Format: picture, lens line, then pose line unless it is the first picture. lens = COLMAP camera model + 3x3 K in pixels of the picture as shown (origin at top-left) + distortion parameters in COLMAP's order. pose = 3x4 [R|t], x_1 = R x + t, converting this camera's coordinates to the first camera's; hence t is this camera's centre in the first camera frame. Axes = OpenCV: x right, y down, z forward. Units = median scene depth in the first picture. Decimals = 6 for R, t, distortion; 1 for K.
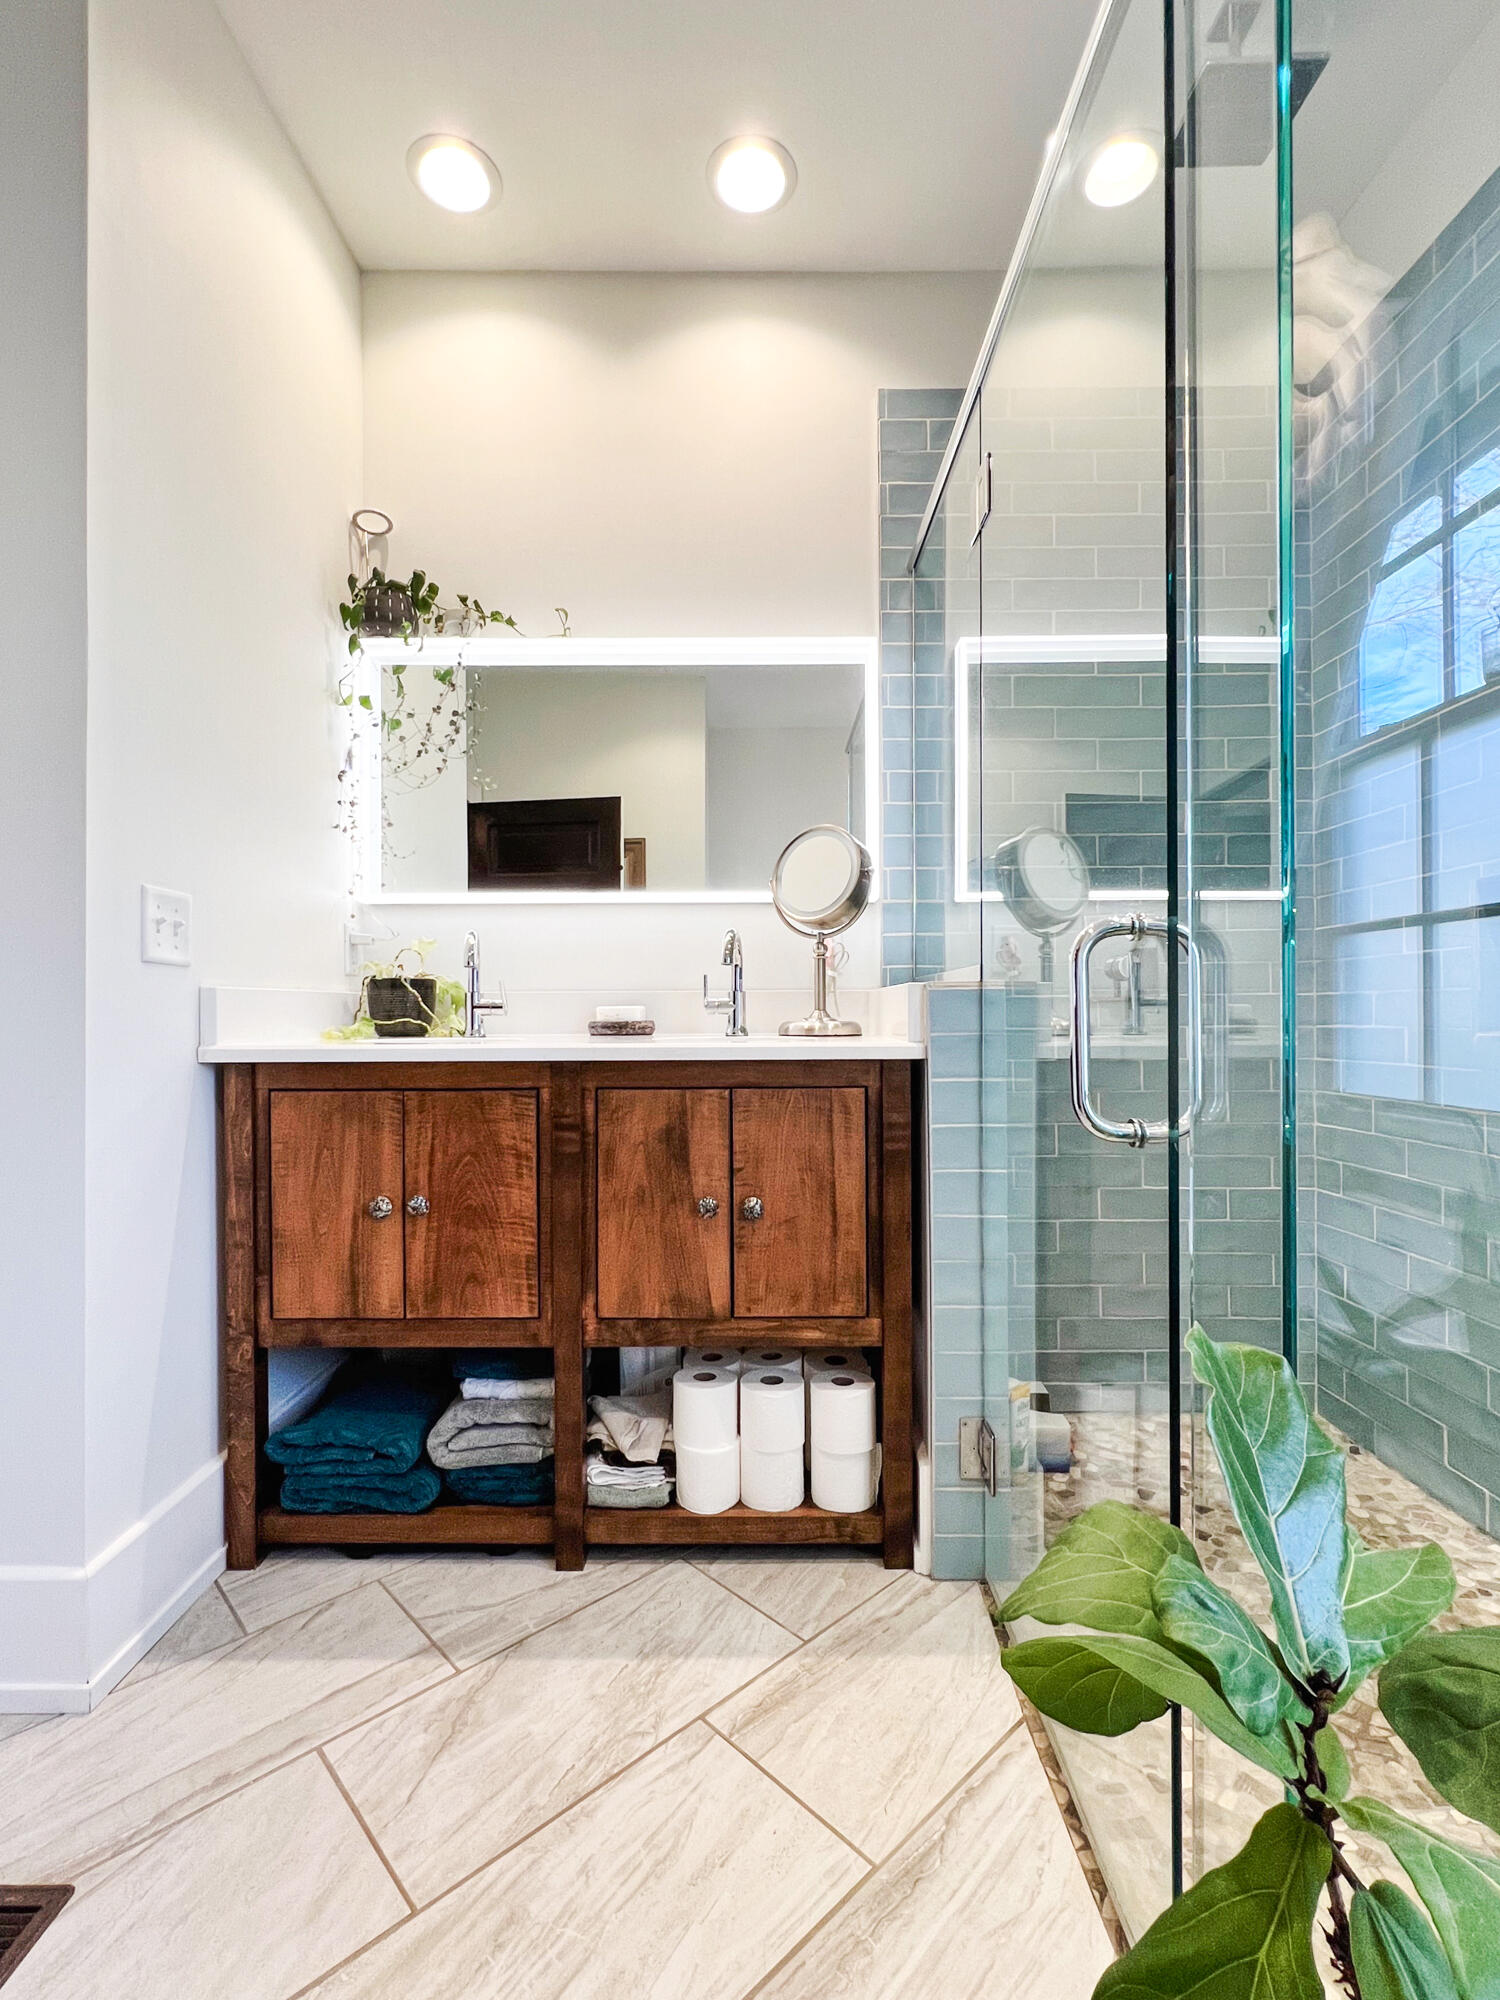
lens RADIAL K [[922.6, 0, 748.5], [0, 922.6, 1012.4], [0, 0, 1]] dist [-0.000613, 0.000089]
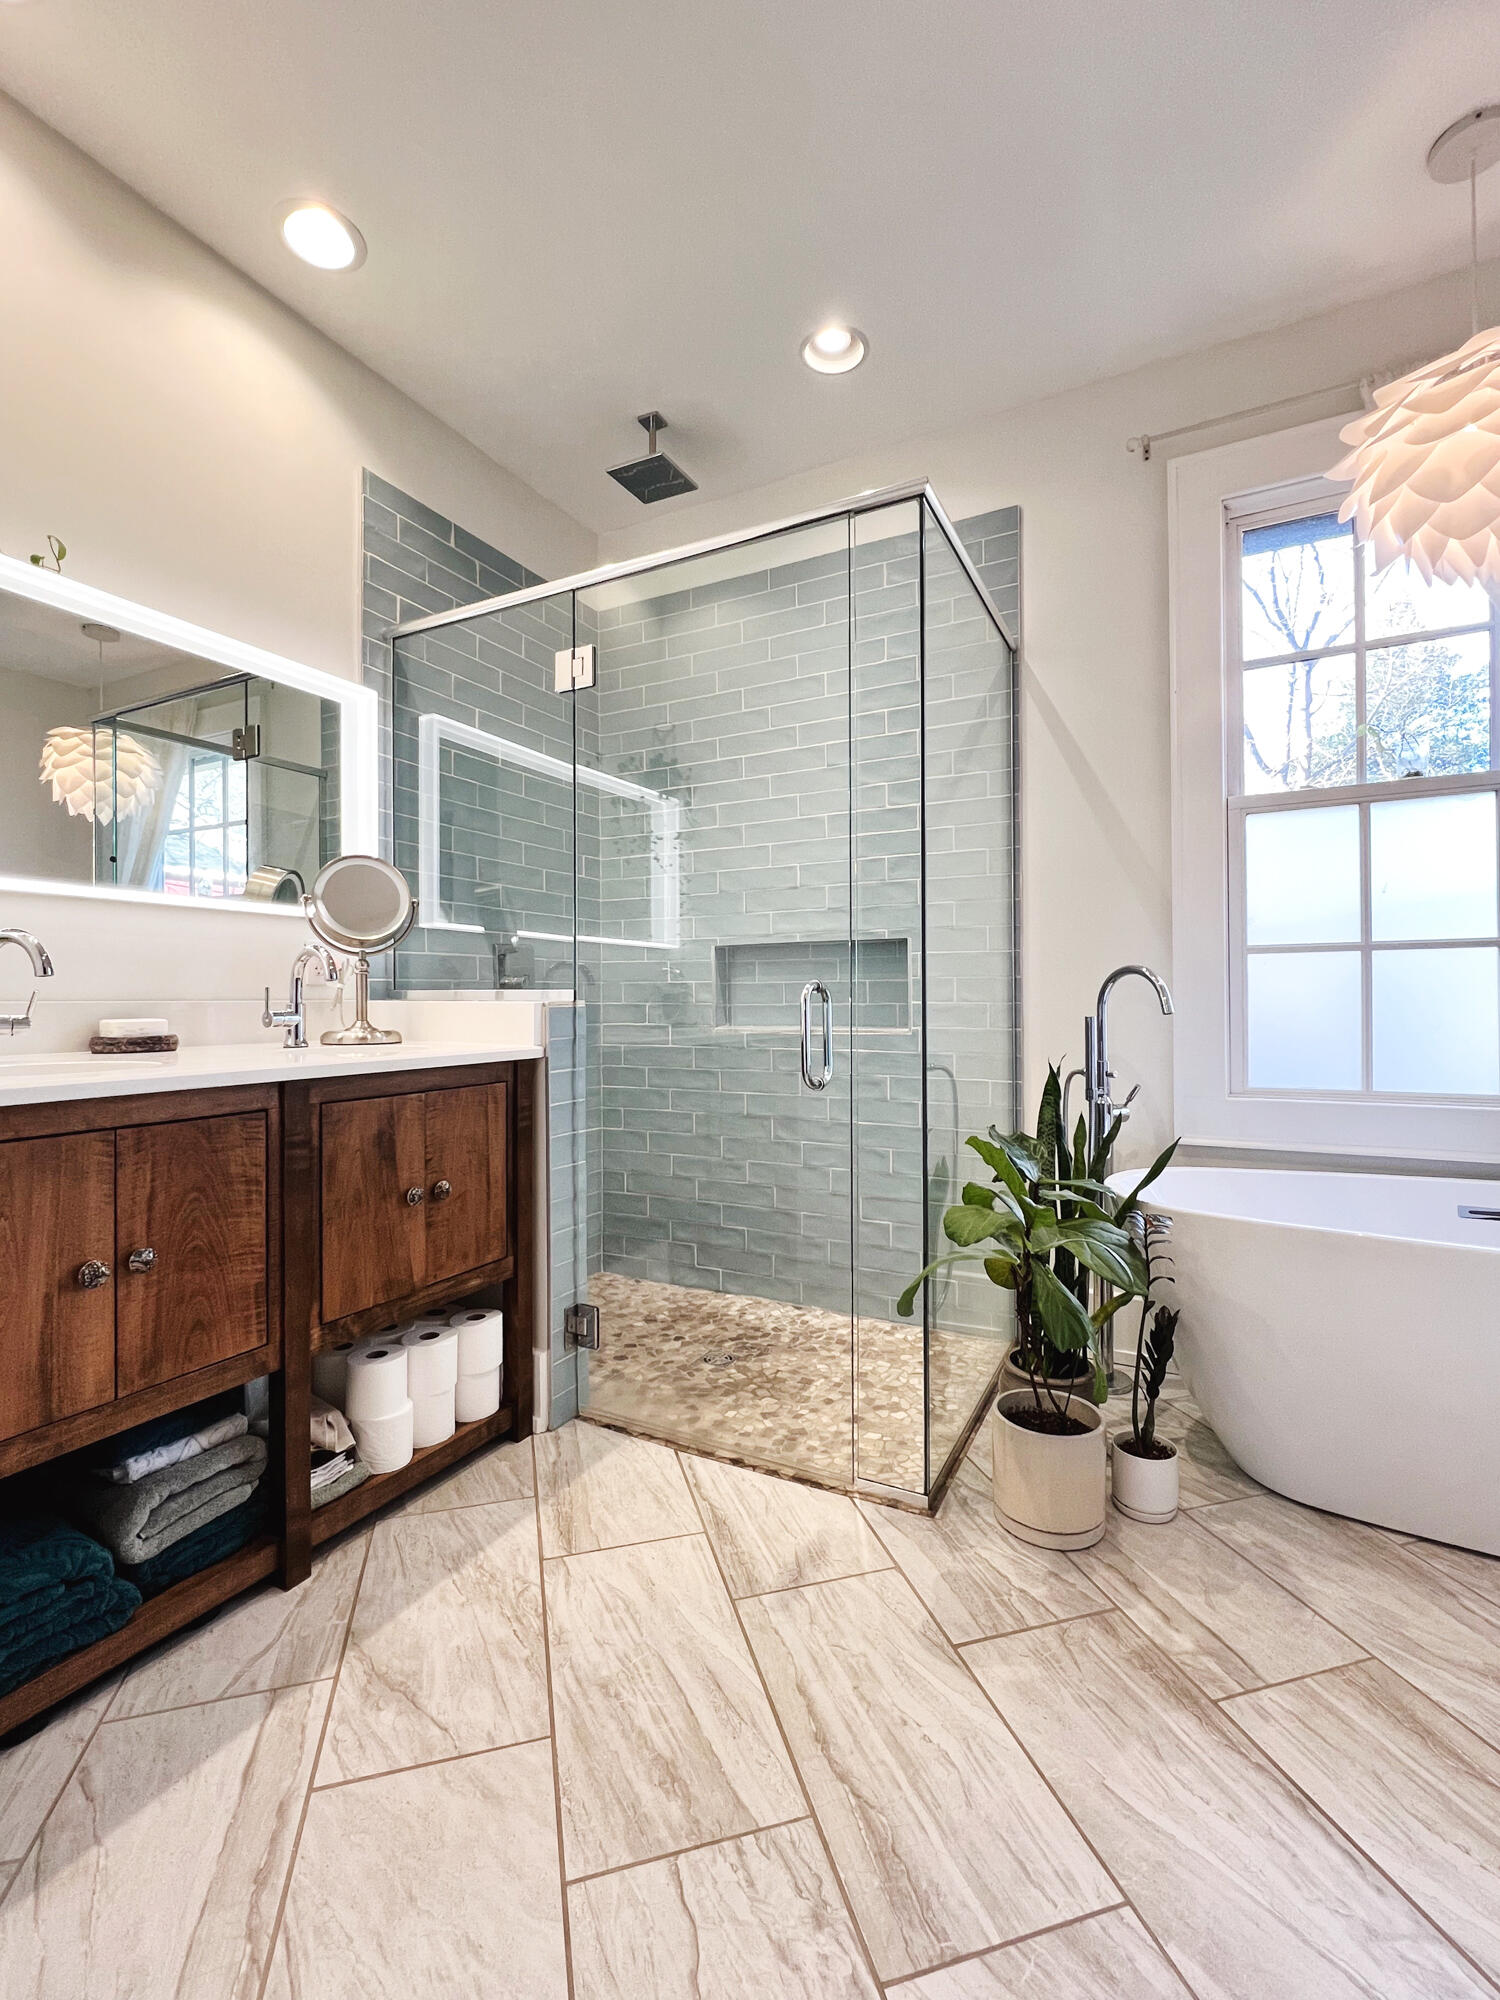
lens RADIAL K [[886.7, 0, 751.2], [0, 886.7, 995.2], [0, 0, 1]] dist [-0.001371, 0.000549]
pose [[0.458168, 0.007704, 0.888832, -0.829558], [-0.002441, 0.999970, -0.007409, -0.033121], [-0.888862, 0.001225, 0.458173, 0.113138]]
